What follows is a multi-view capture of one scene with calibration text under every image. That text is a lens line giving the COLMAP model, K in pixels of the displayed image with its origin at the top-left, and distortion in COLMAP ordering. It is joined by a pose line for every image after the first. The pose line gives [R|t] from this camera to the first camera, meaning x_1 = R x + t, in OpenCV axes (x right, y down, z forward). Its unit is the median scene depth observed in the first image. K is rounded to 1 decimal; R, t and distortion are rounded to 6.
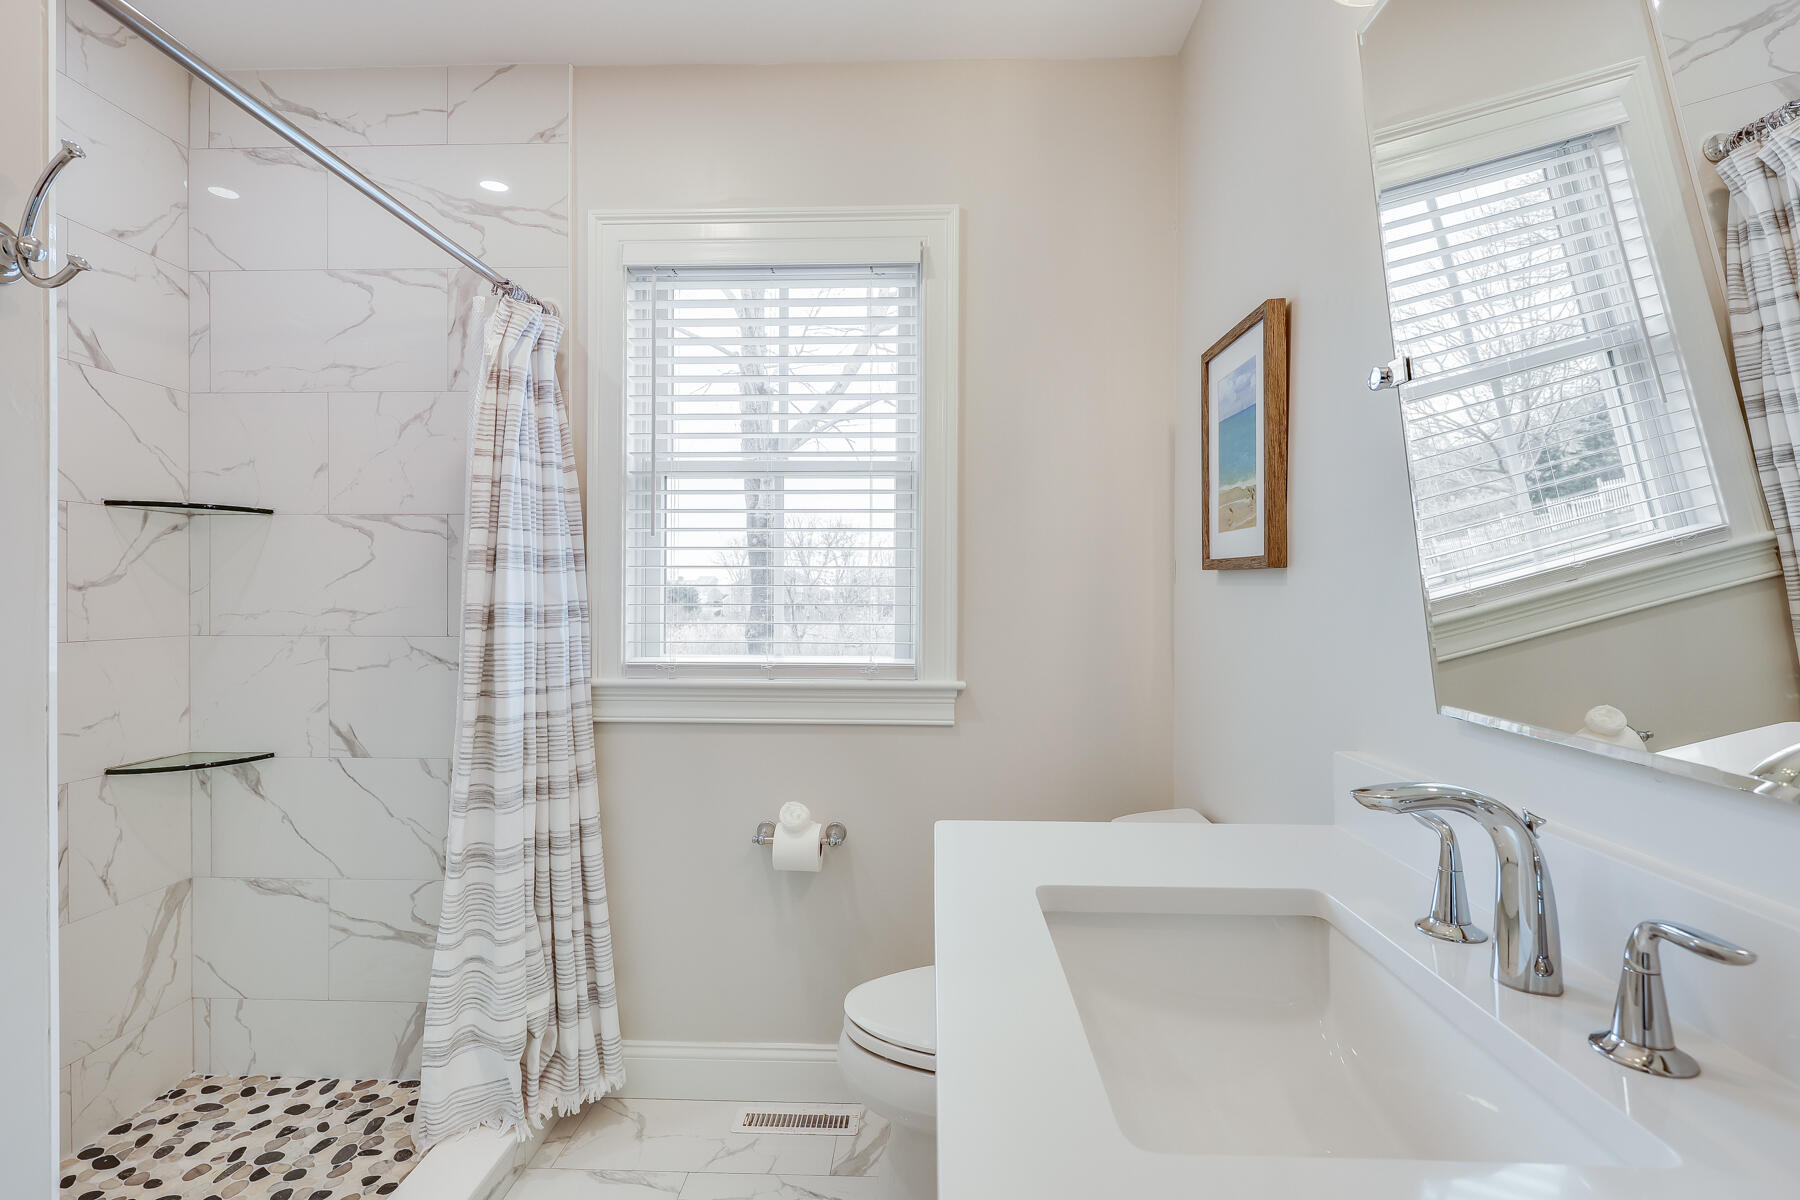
lens RADIAL K [[805.1, 0, 892.9], [0, 805.1, 608.7], [0, 0, 1]] dist [-0.016992, -0.000209]
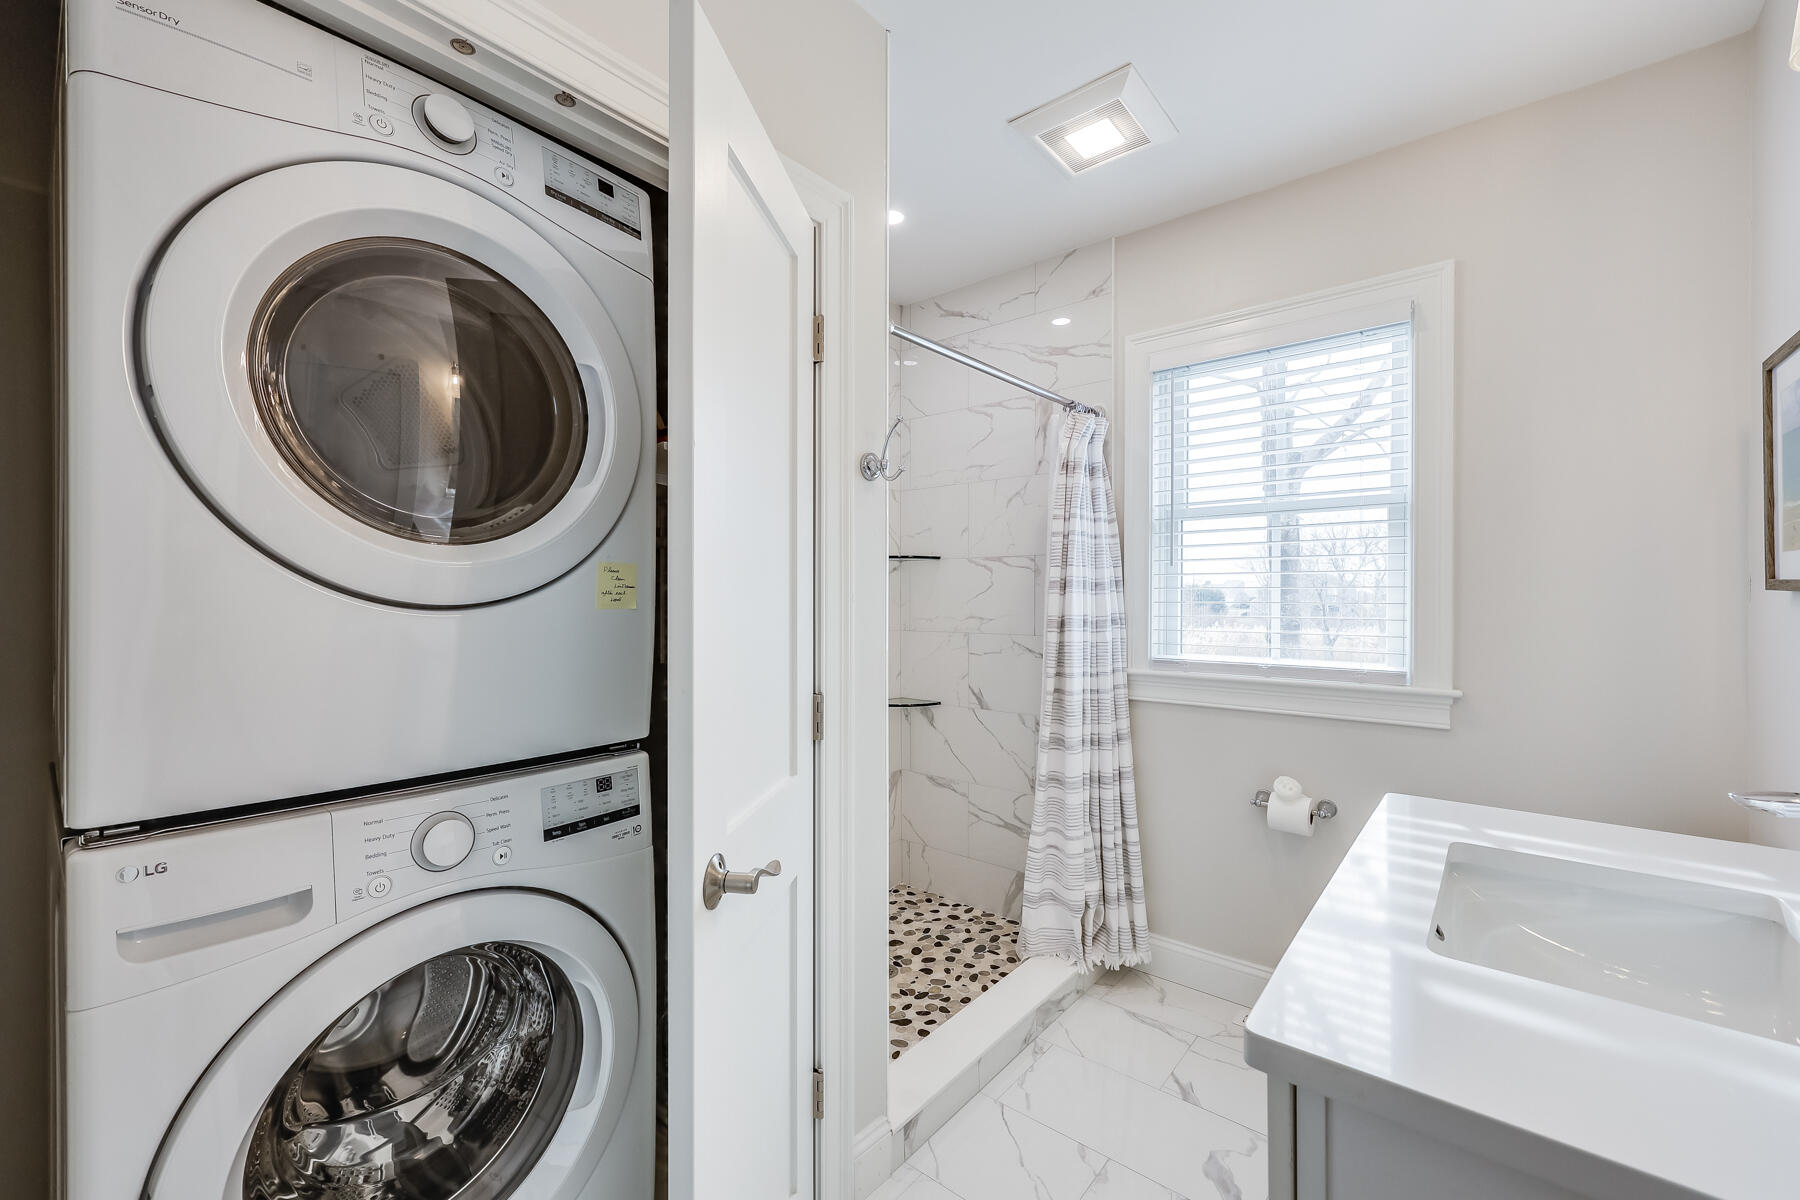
lens RADIAL K [[745.6, 0, 910.5], [0, 745.6, 584.7], [0, 0, 1]] dist [0.018628, -0.001498]
pose [[0.801772, -0.009670, -0.597552, 0.111087], [-0.008821, 0.999569, -0.028010, -0.021238], [0.597565, 0.027729, 0.801341, -0.301871]]
